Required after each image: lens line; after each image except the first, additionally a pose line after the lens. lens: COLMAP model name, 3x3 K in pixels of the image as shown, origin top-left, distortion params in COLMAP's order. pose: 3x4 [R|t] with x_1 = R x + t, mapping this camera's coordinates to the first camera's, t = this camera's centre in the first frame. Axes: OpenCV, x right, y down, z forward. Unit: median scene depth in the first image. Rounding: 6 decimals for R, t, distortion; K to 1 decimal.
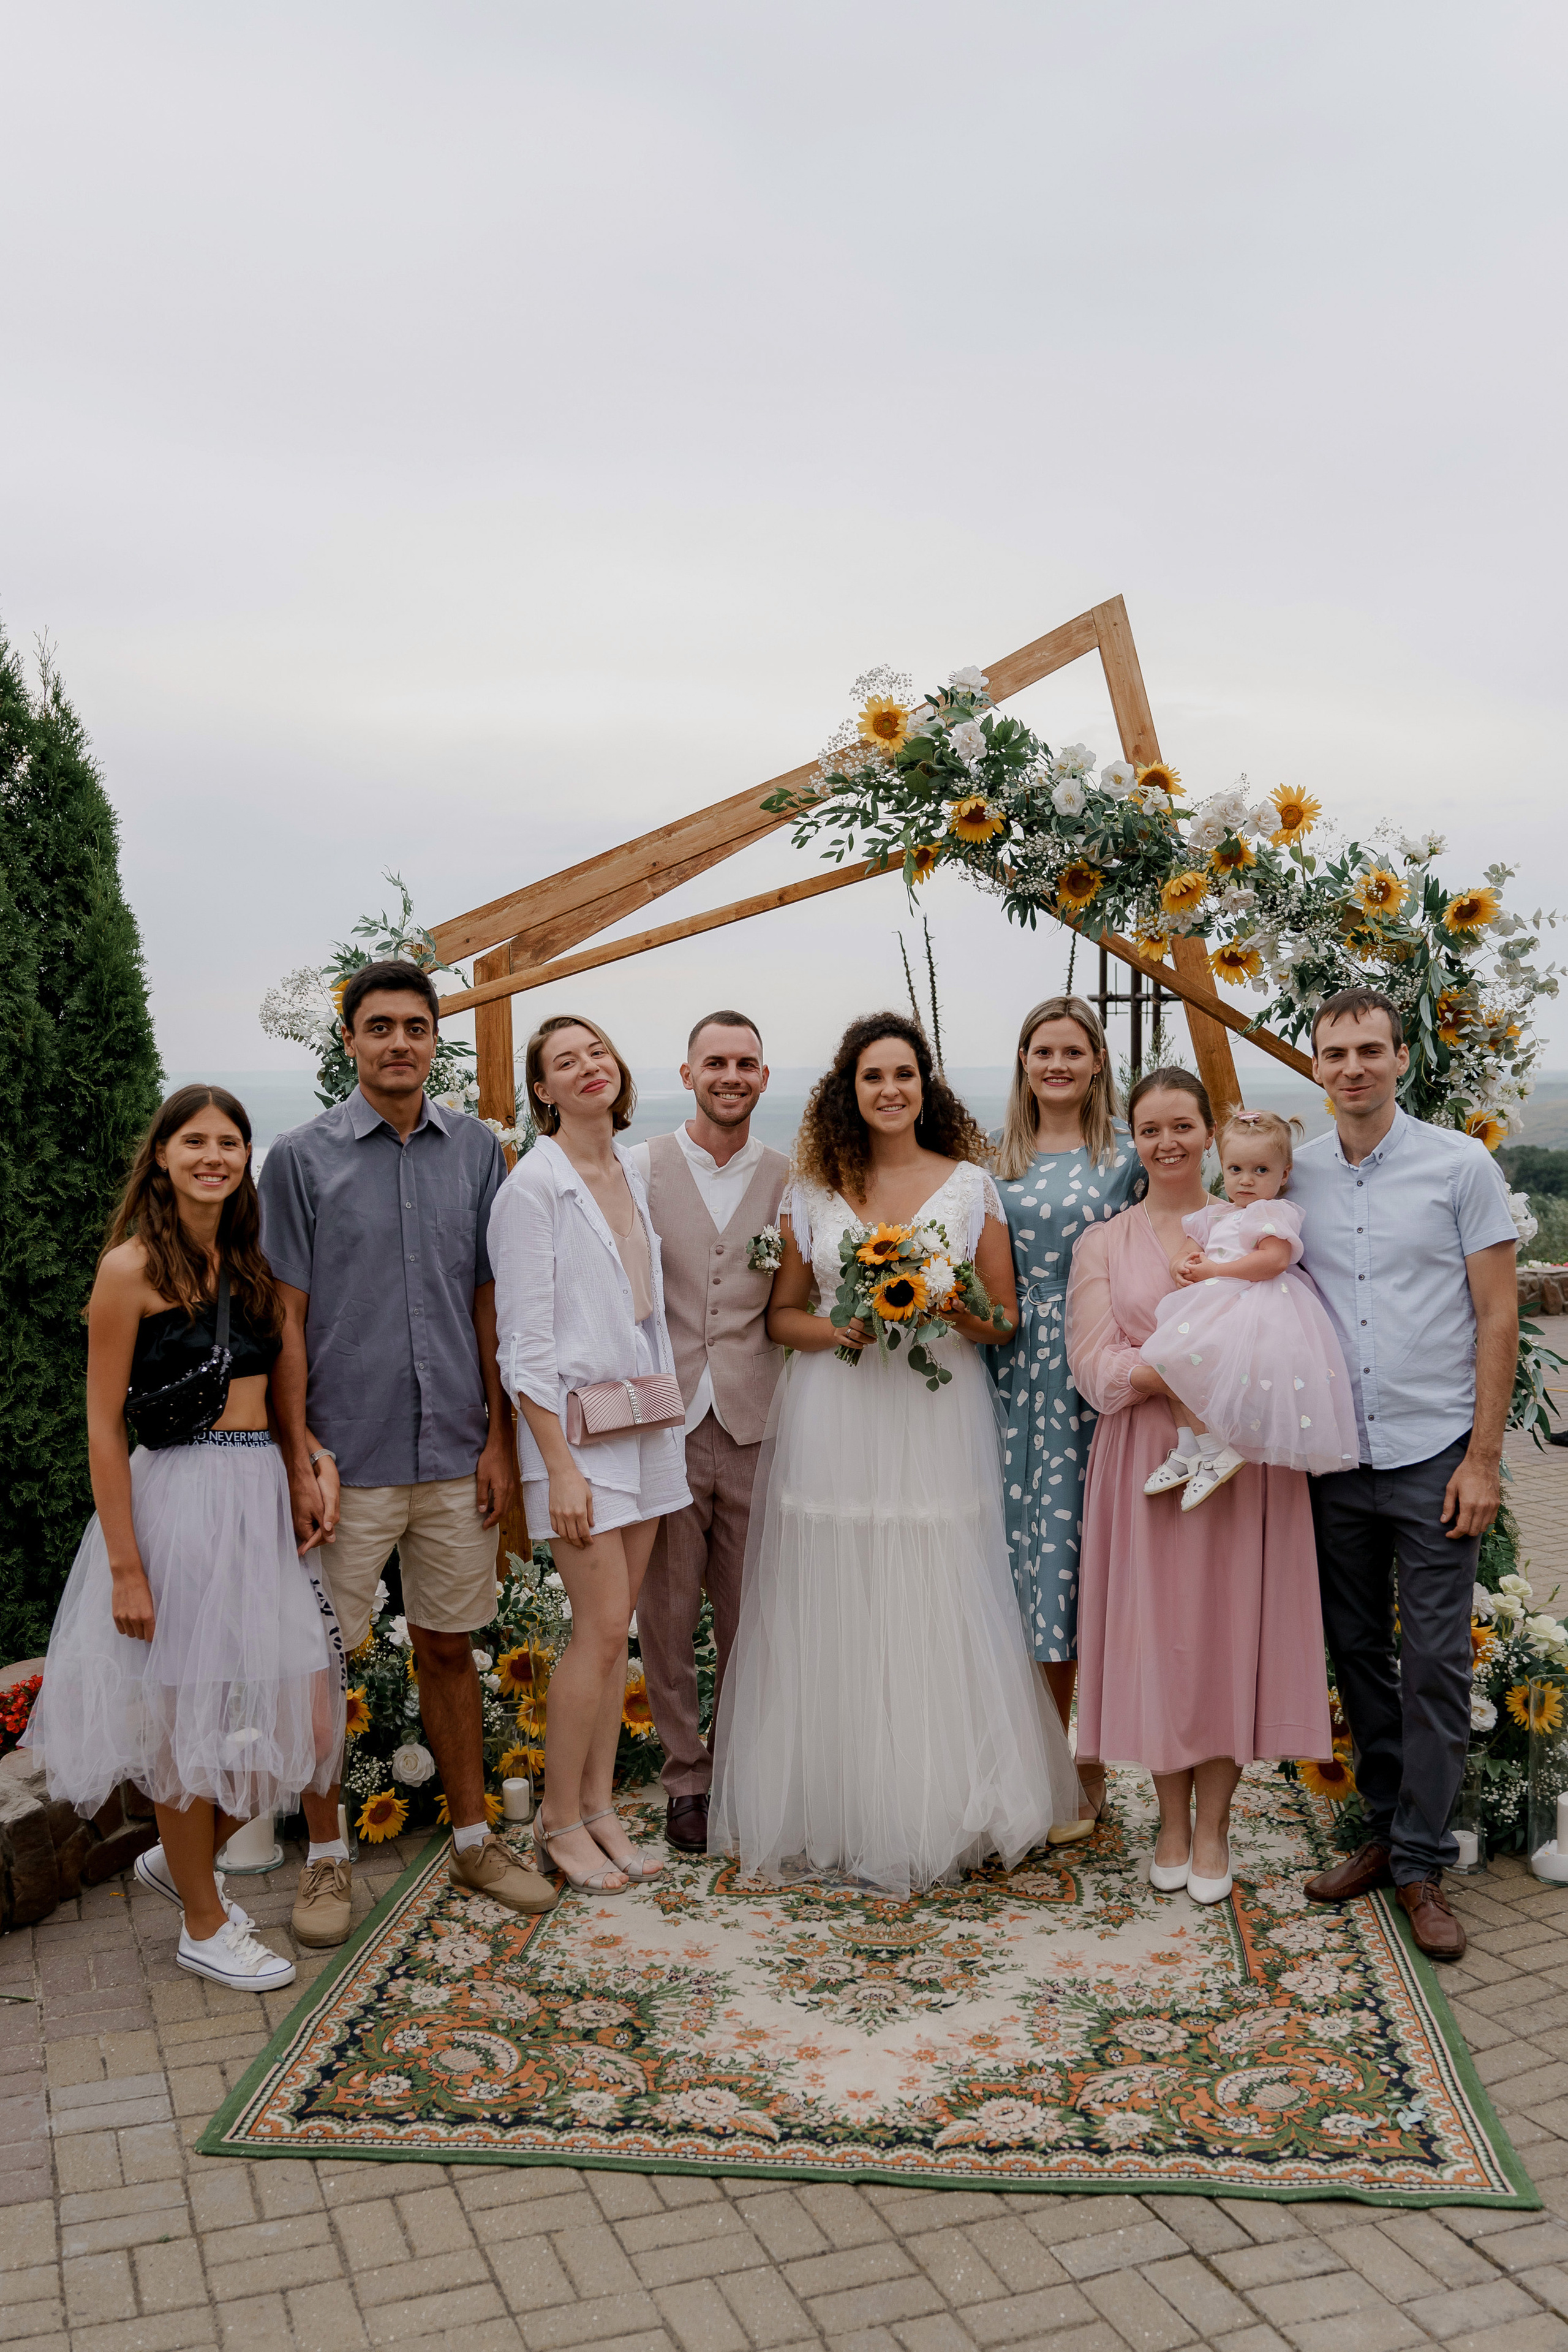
lens RADIAL K [[2110.7, 0, 809.1], [0, 2110.7, 1249.6], [0, 0, 1]] dist [-0.020270, -0.018864]
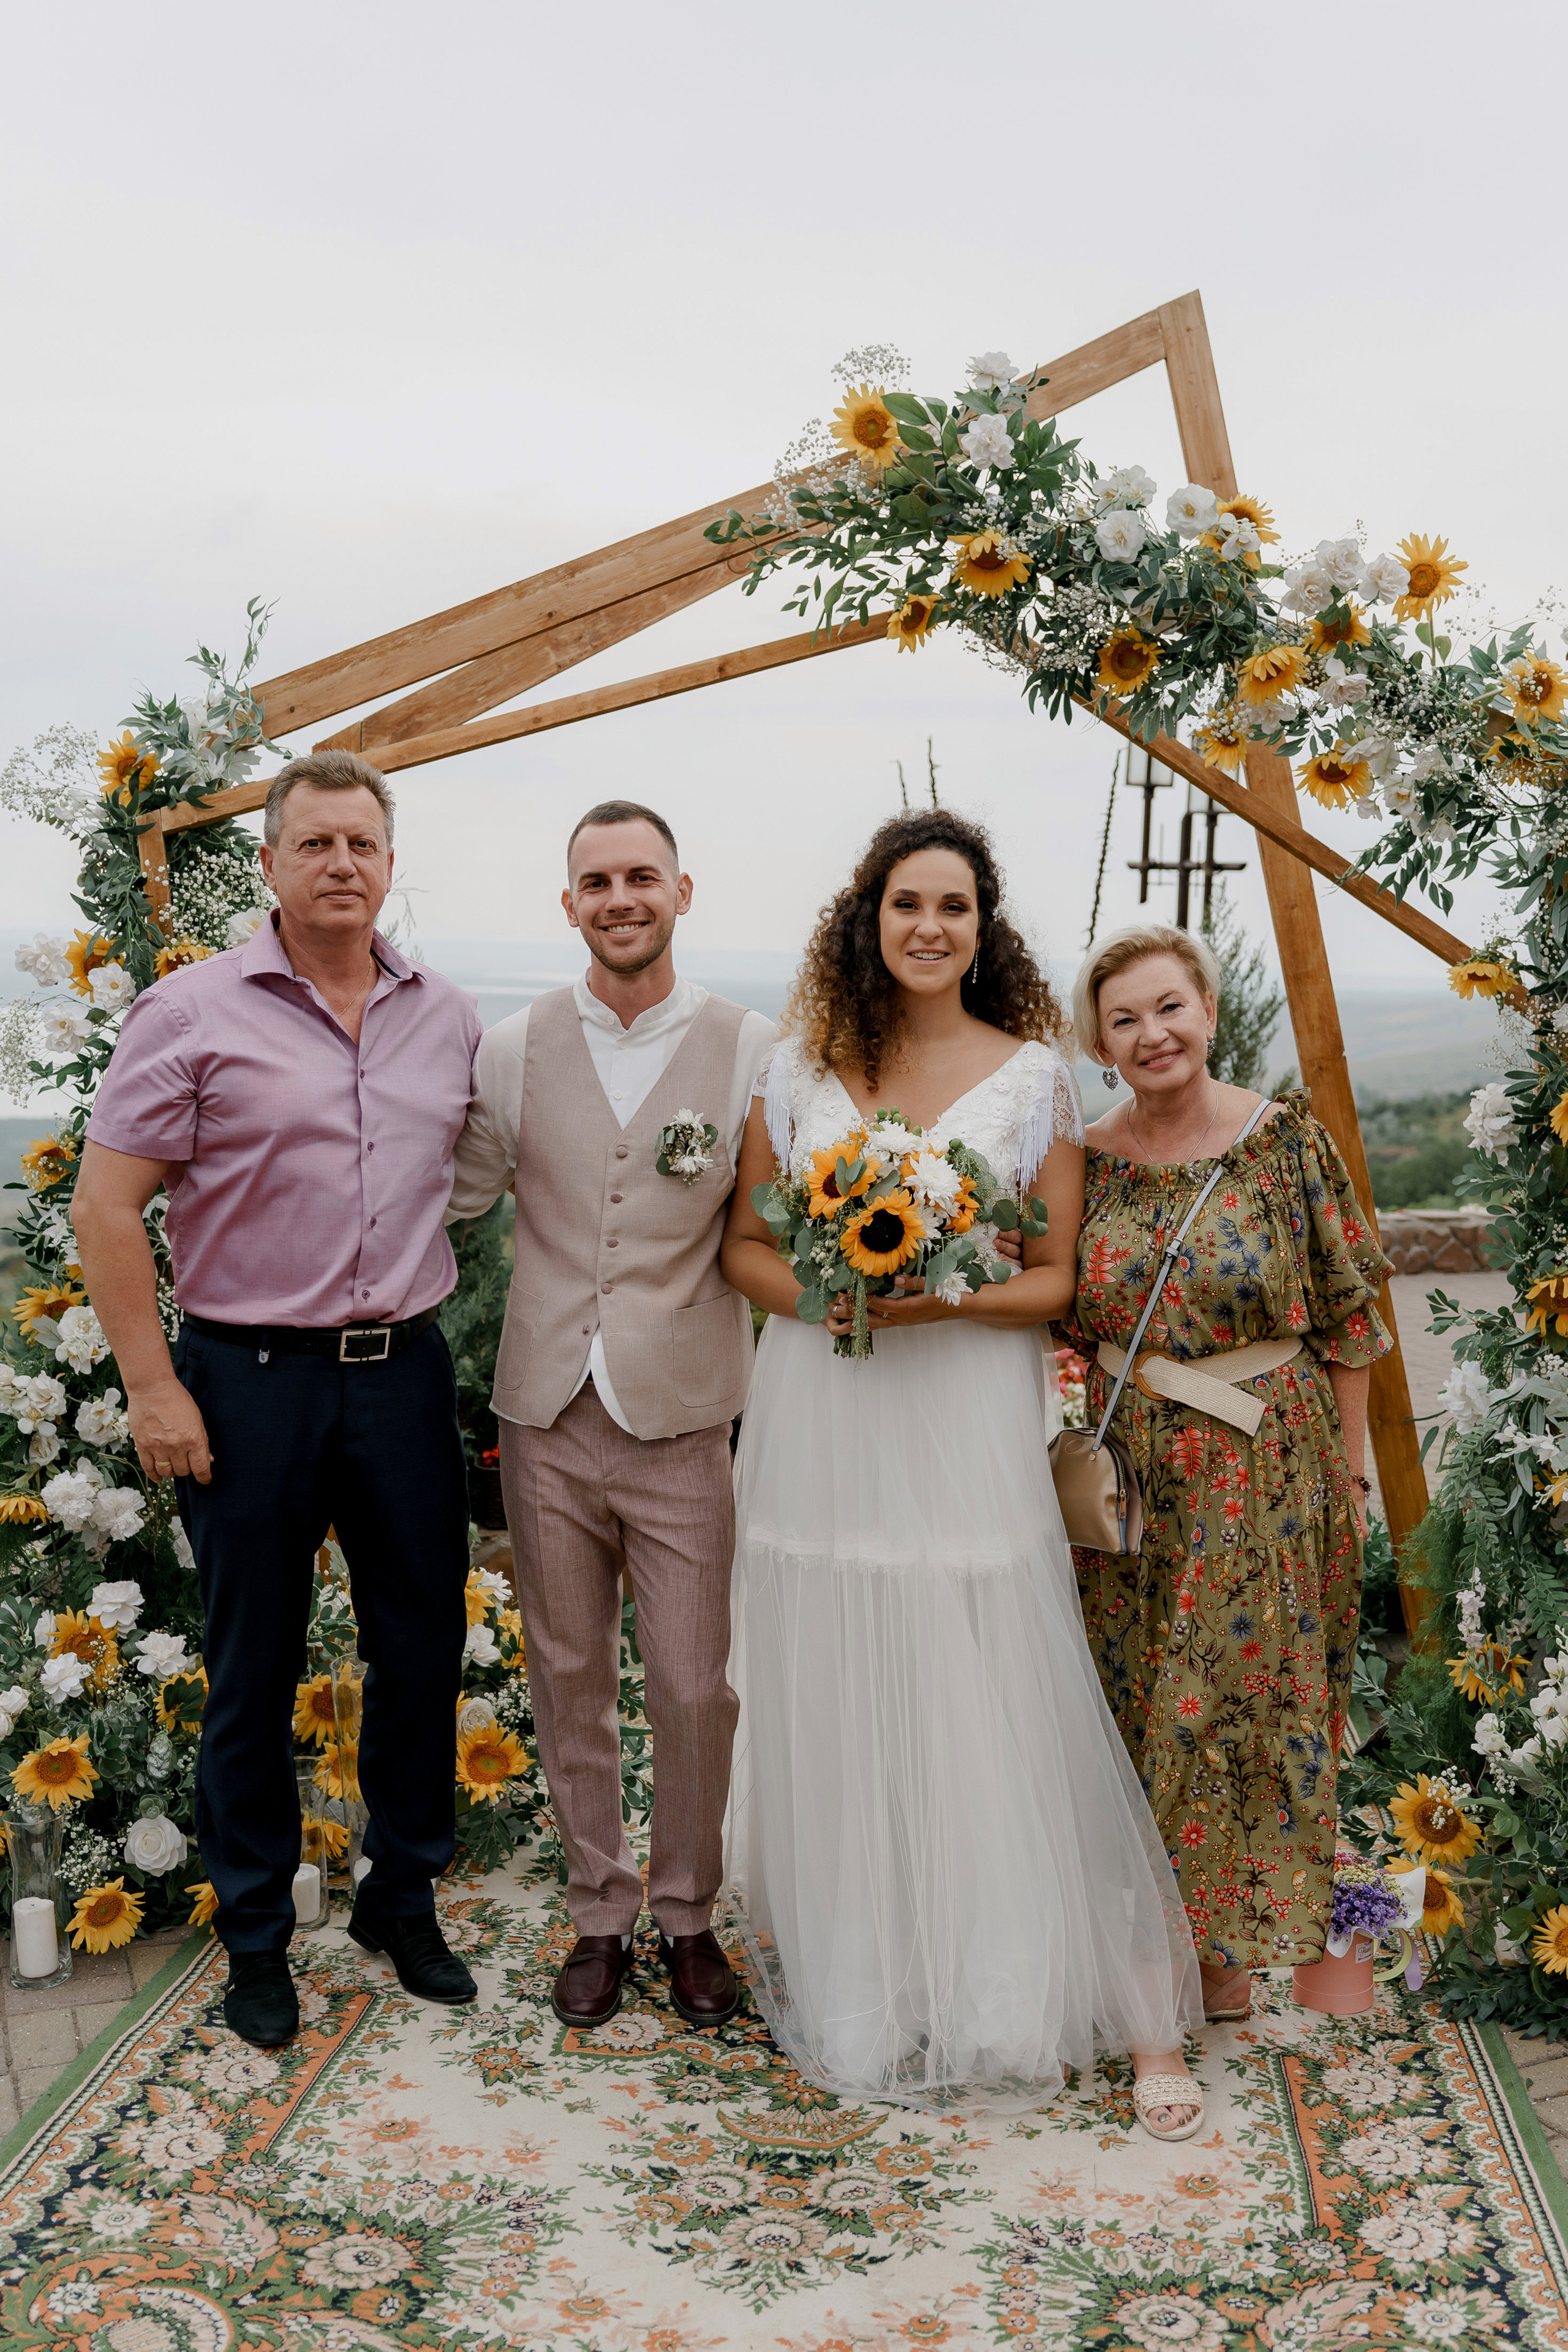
lens RADIAL K [[2347.5, 0, 840.8], [0, 2347.5, 1185.5], [0, 0, 1]] dist [0.016652, -0.058591]
pose [[0.999217, 0.036479, 0.015335, 0.028370], [-0.036690, 0.999232, 0.013726, 0.000375], [-0.014823, -0.014278, 0.999788, 0.230247]]
